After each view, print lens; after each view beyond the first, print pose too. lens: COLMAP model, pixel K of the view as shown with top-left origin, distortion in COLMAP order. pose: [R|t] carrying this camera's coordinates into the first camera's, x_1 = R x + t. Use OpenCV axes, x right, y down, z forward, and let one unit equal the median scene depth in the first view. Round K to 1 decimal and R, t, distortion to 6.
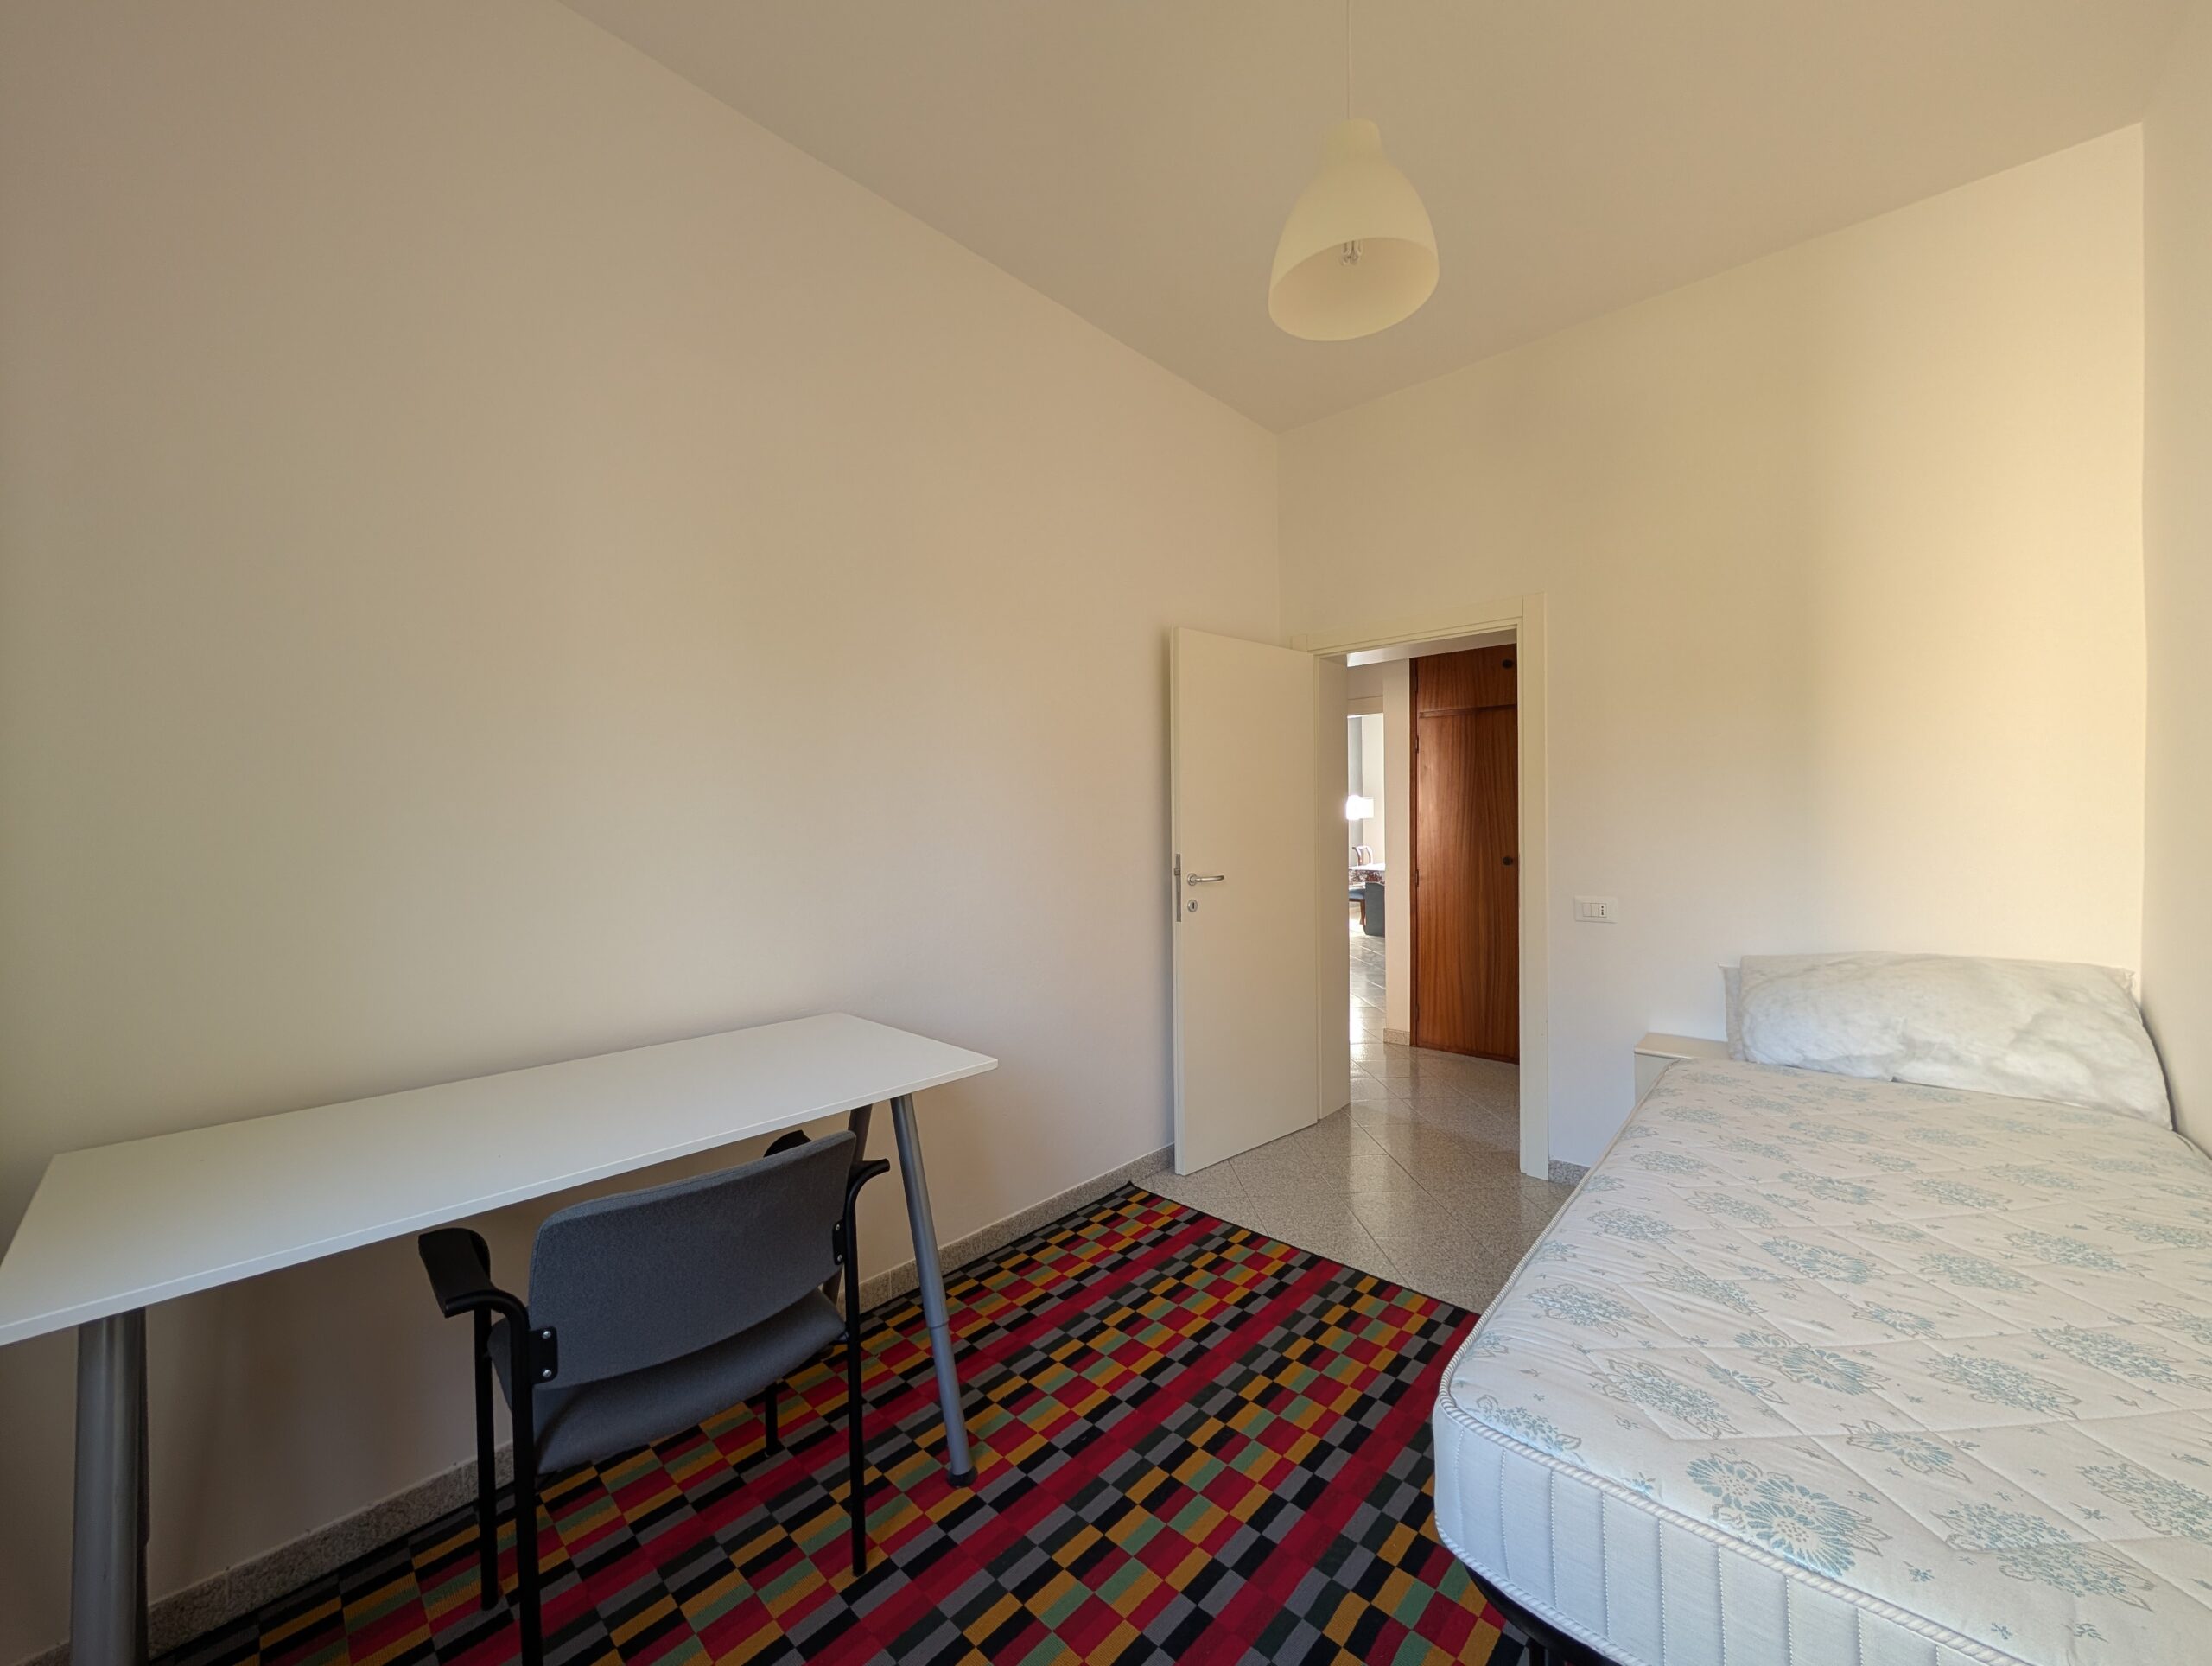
lens RADIAL K [[840.1, 0, 1106.0], [0, 840.1, 833.0], [0, 0, 1]] dist [-0.000538, 0.000037]
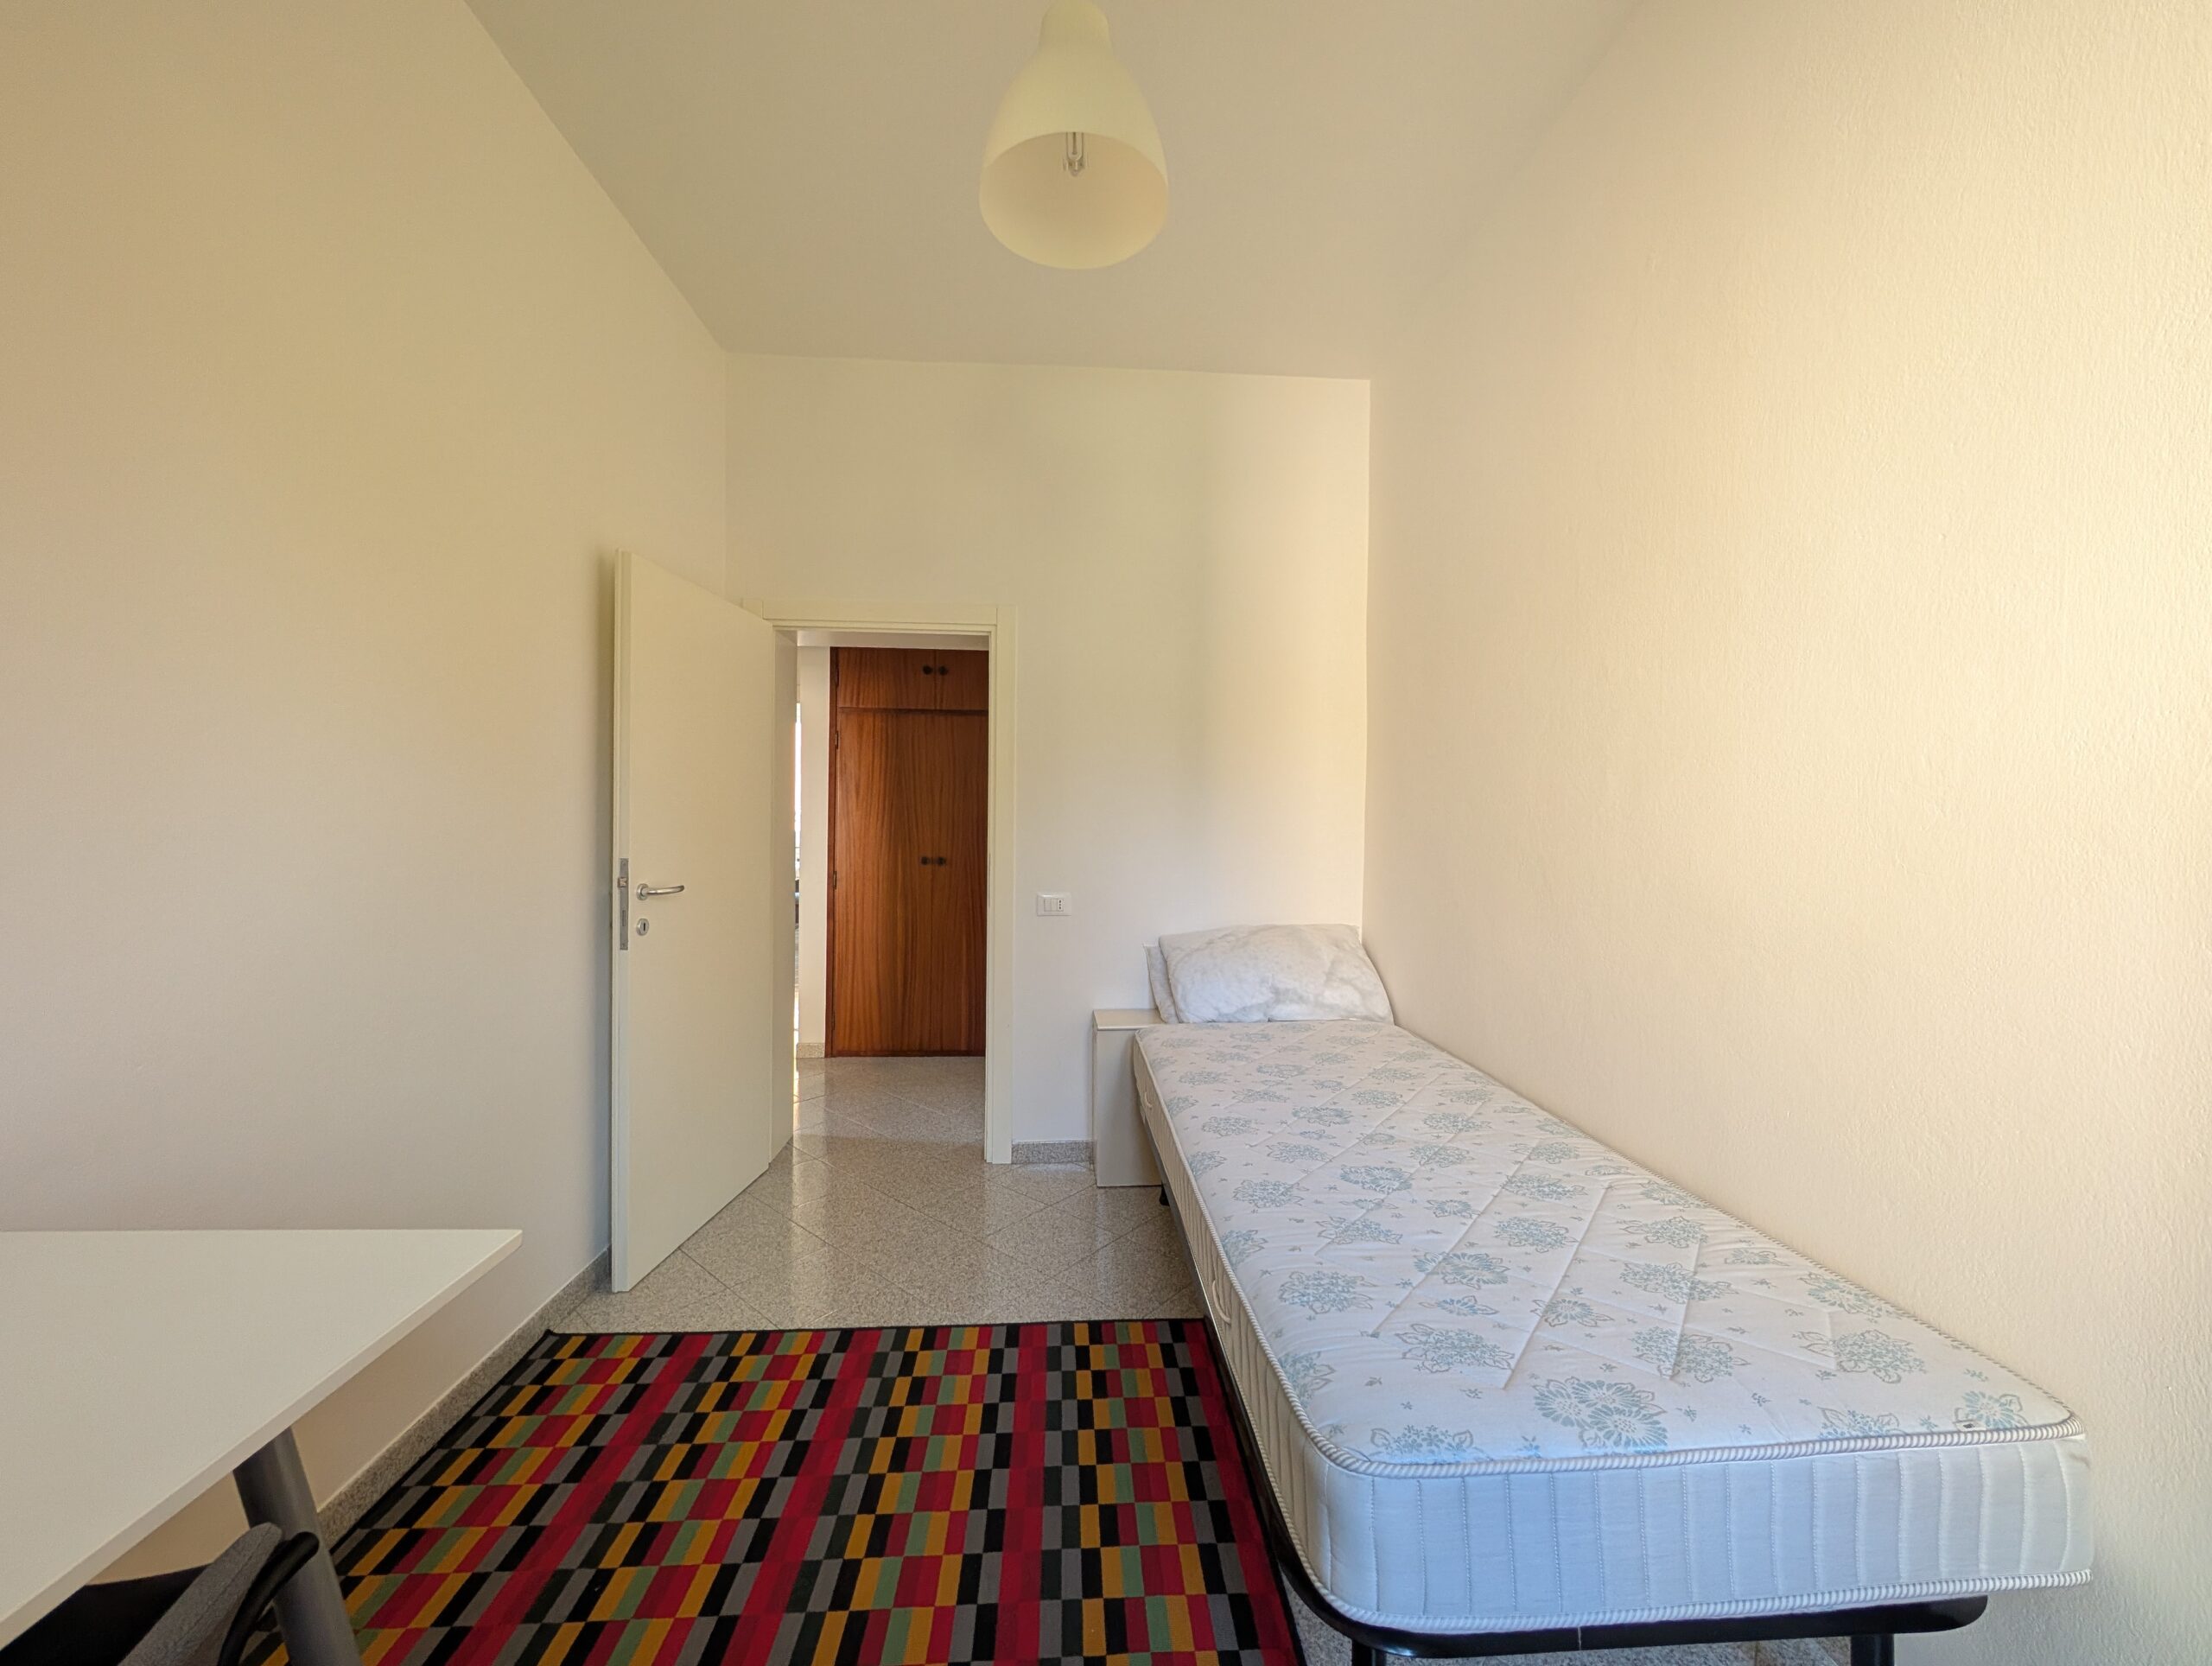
lens RADIAL K [[832.8, 0, 1106.0], [0, 832.8, 833.0], [0, 0, 1]] dist [-0.000703, 0.000110]
pose [[0.699107, 0.009514, 0.714954, -0.189829], [-0.009260, 0.999948, -0.004252, 0.002670], [-0.714957, -0.003648, 0.699158, 0.247594]]
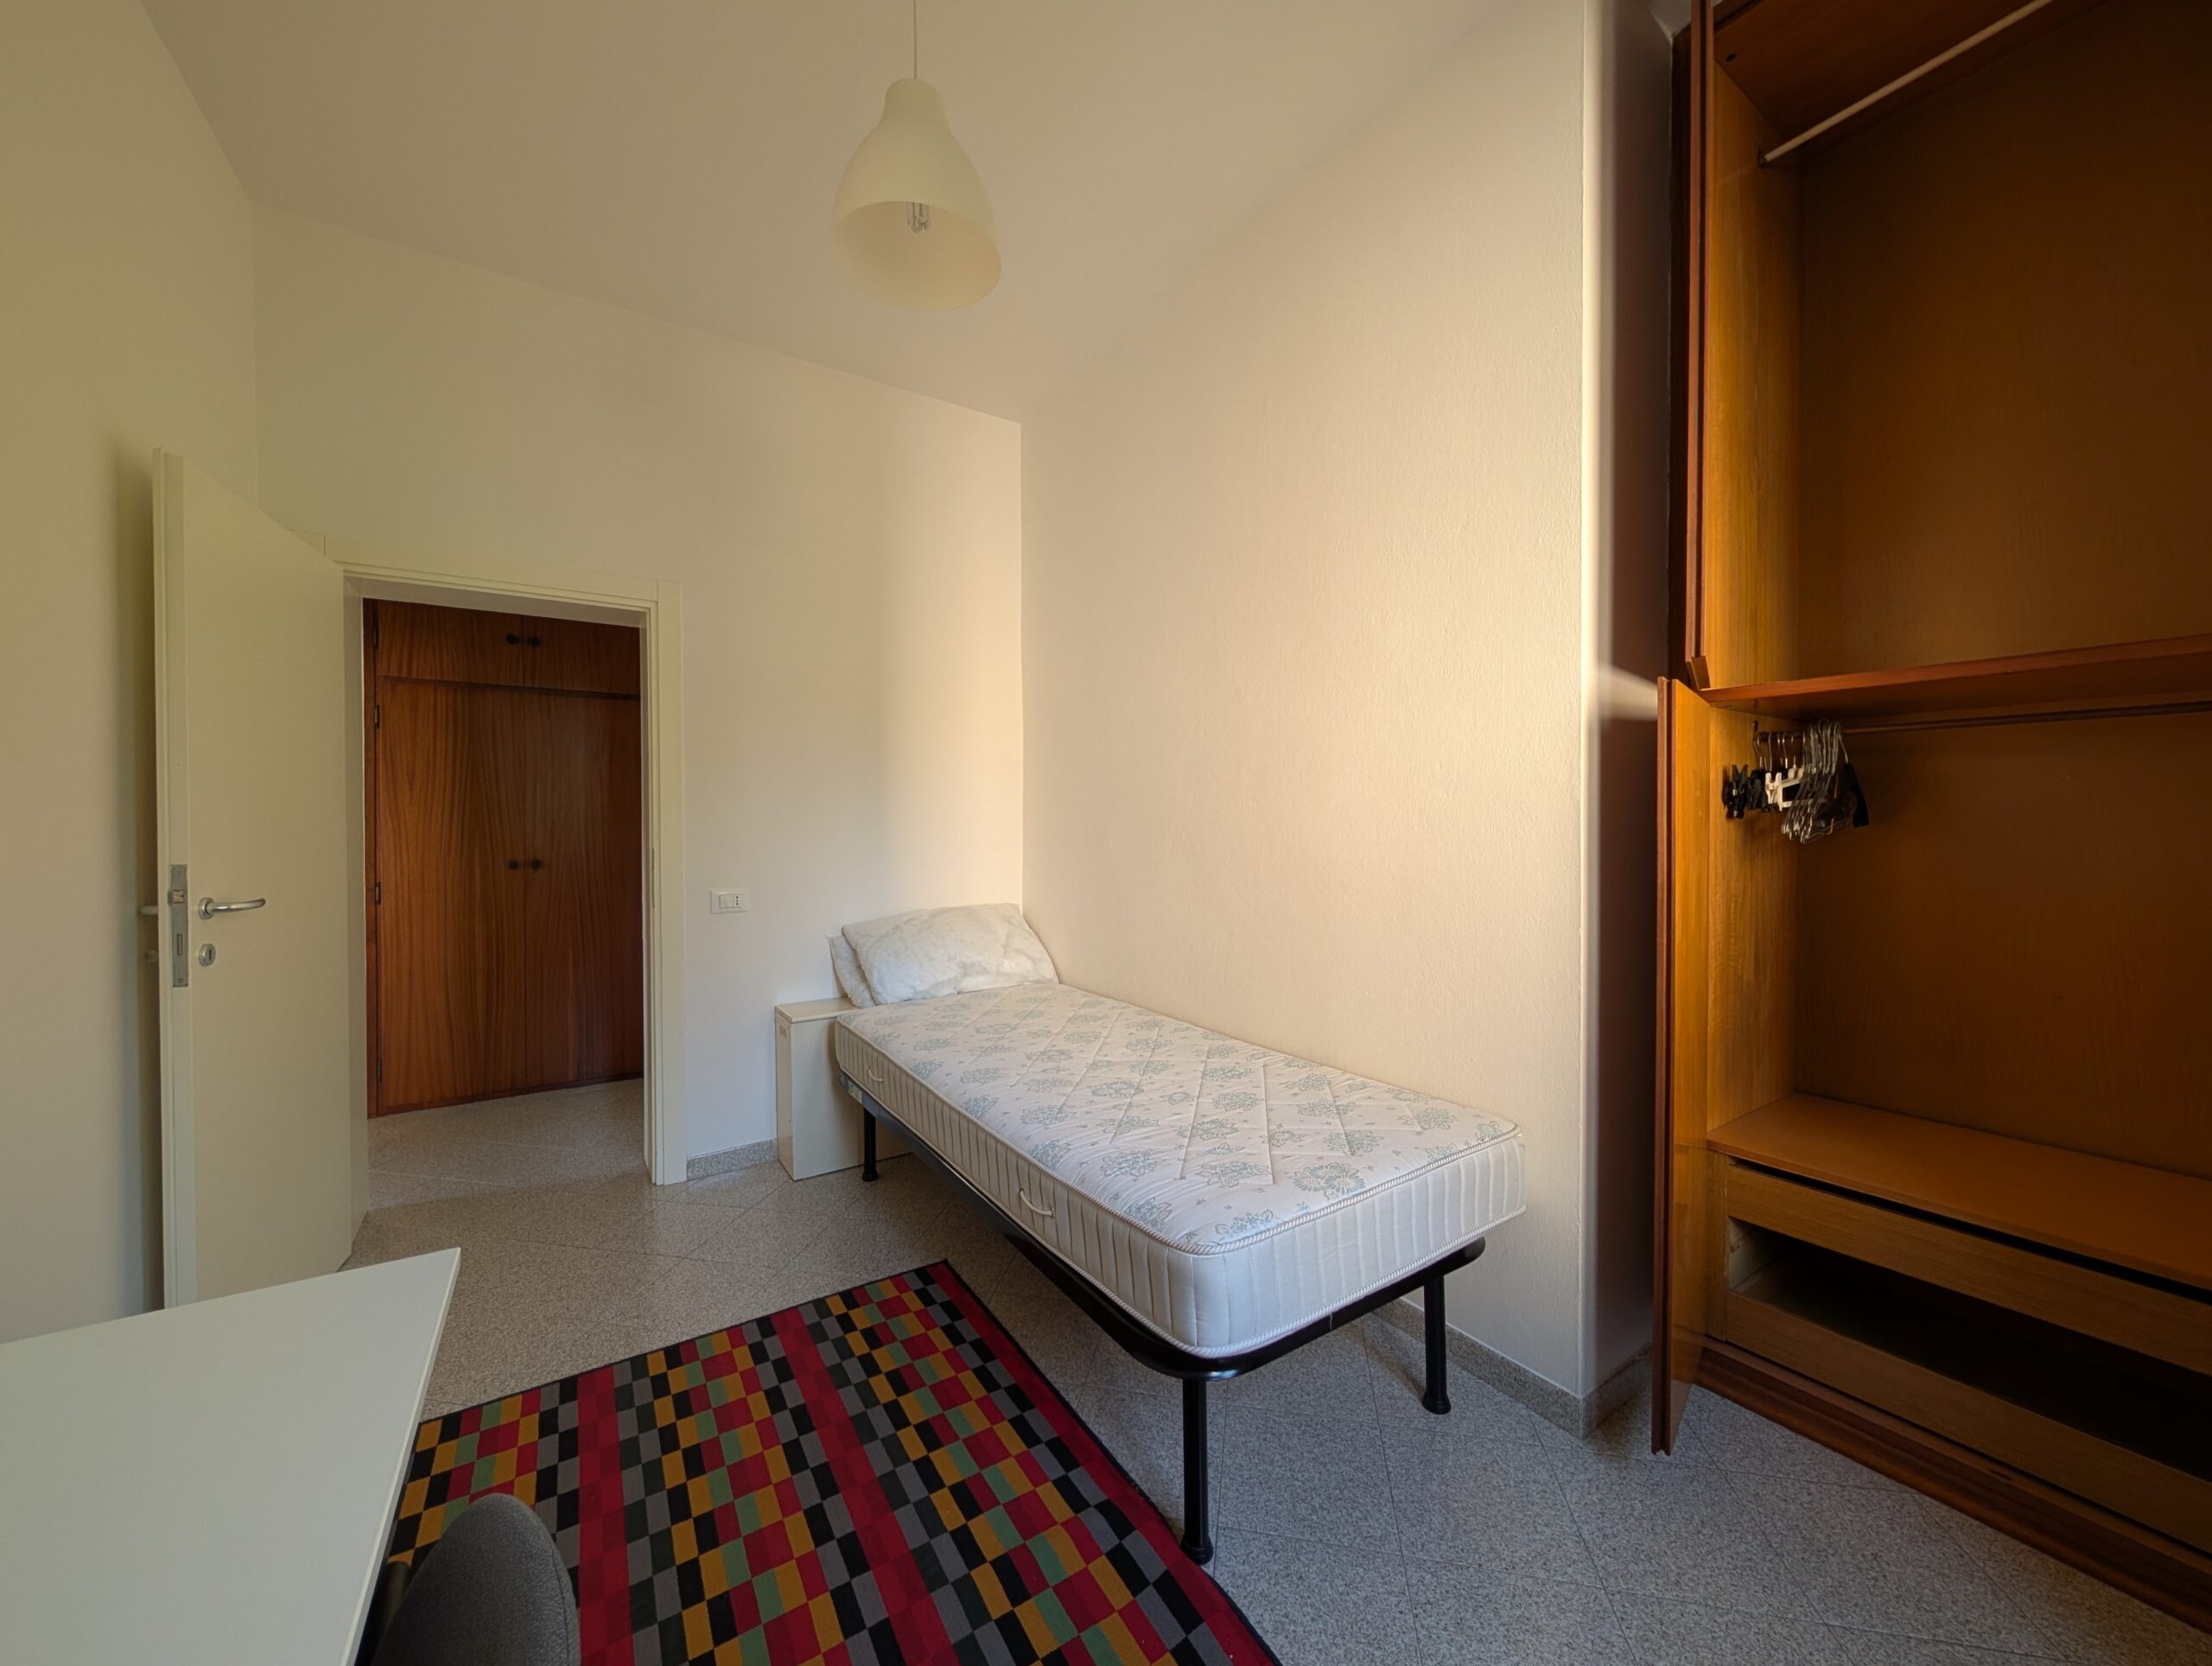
lens RADIAL K [[827.5, 0, 1106.0], [0, 827.5, 833.0], [0, 0, 1]] dist [-0.000101, 0.000206]
pose [[0.254728, -0.003117, 0.967008, -0.382994], [0.013238, 0.999912, -0.000264, 0.016673], [-0.966922, 0.012868, 0.254747, 0.361940]]
